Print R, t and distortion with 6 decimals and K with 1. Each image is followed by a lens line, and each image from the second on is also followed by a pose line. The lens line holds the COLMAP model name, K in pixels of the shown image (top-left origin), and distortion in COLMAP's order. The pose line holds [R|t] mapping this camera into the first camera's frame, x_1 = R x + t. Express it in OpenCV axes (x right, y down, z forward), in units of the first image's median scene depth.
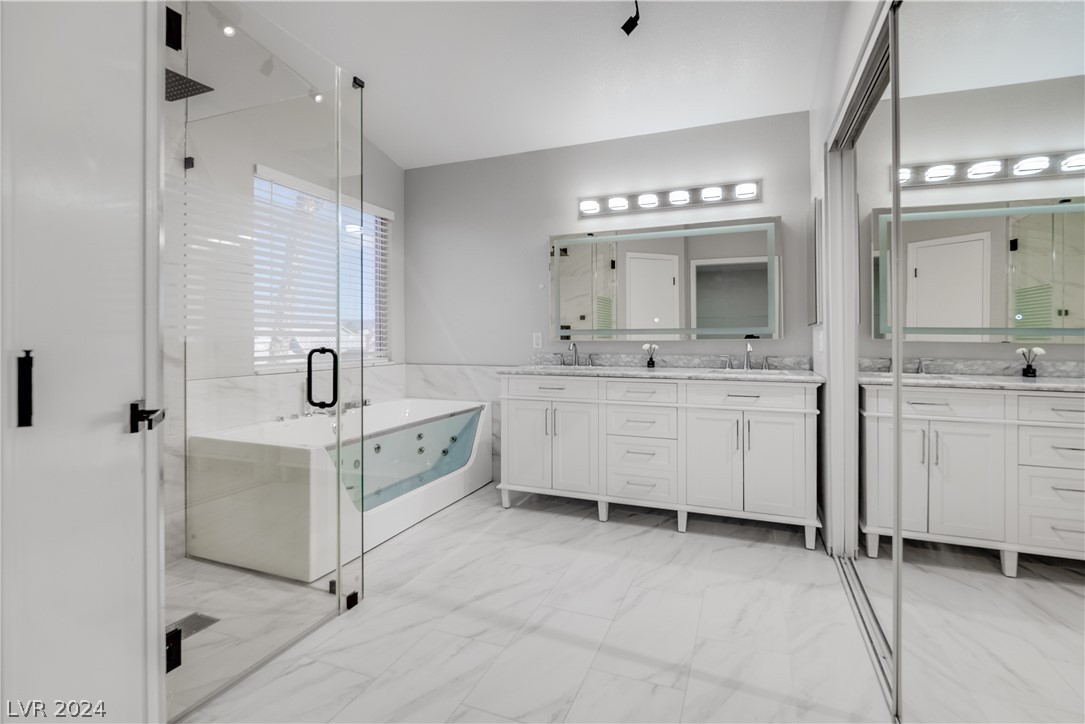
lens RADIAL K [[509.1, 0, 545.3], [0, 509.1, 342.1], [0, 0, 1]] dist [-0.000830, -0.004420]
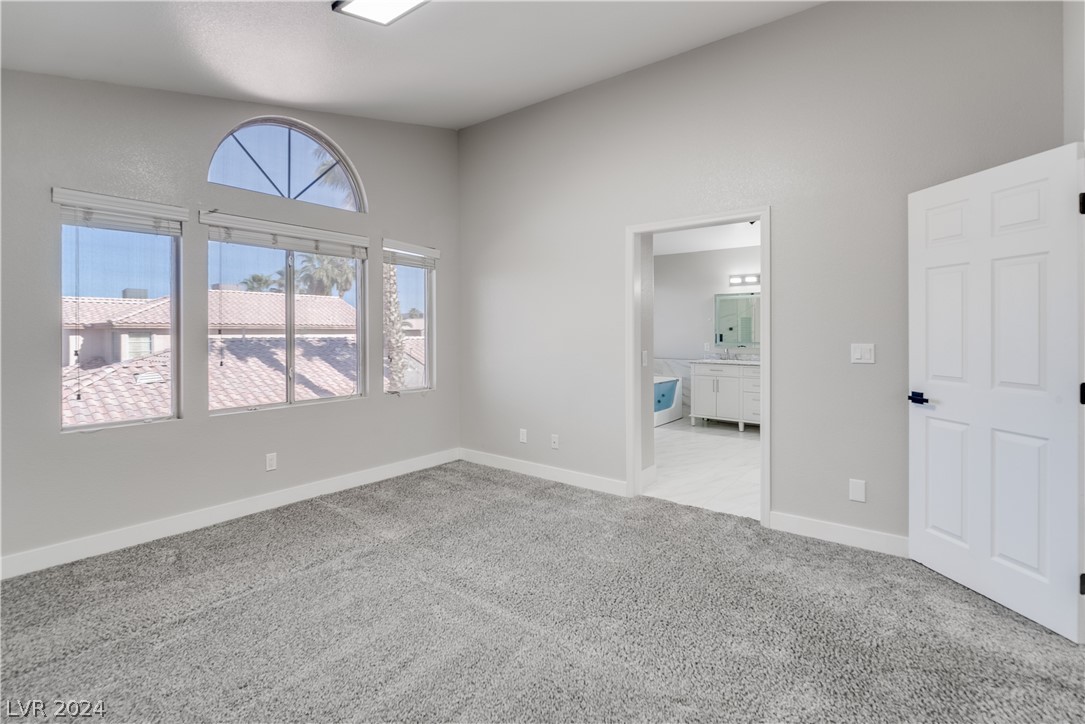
lens RADIAL K [[509.1, 0, 541.5], [0, 509.1, 335.8], [0, 0, 1]] dist [-0.000830, -0.004420]
pose [[0.960808, 0.004179, -0.277182, -0.094838], [-0.004355, 0.999991, -0.000017, -0.047950], [0.277179, 0.001224, 0.960817, -1.195909]]
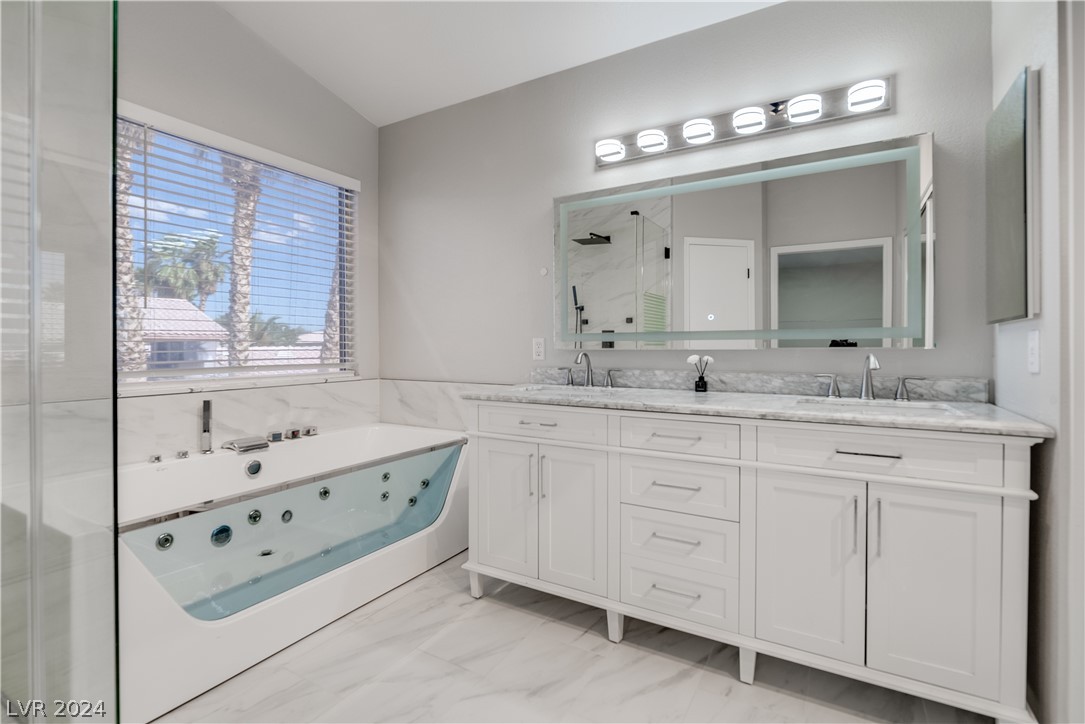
lens RADIAL K [[509.1, 0, 541.2], [0, 509.1, 355.8], [0, 0, 1]] dist [-0.000830, -0.004420]
pose [[0.989016, 0.003337, -0.147773, 0.103169], [-0.001550, 0.999924, 0.012201, -0.002839], [0.147803, -0.011838, 0.988946, 0.338659]]
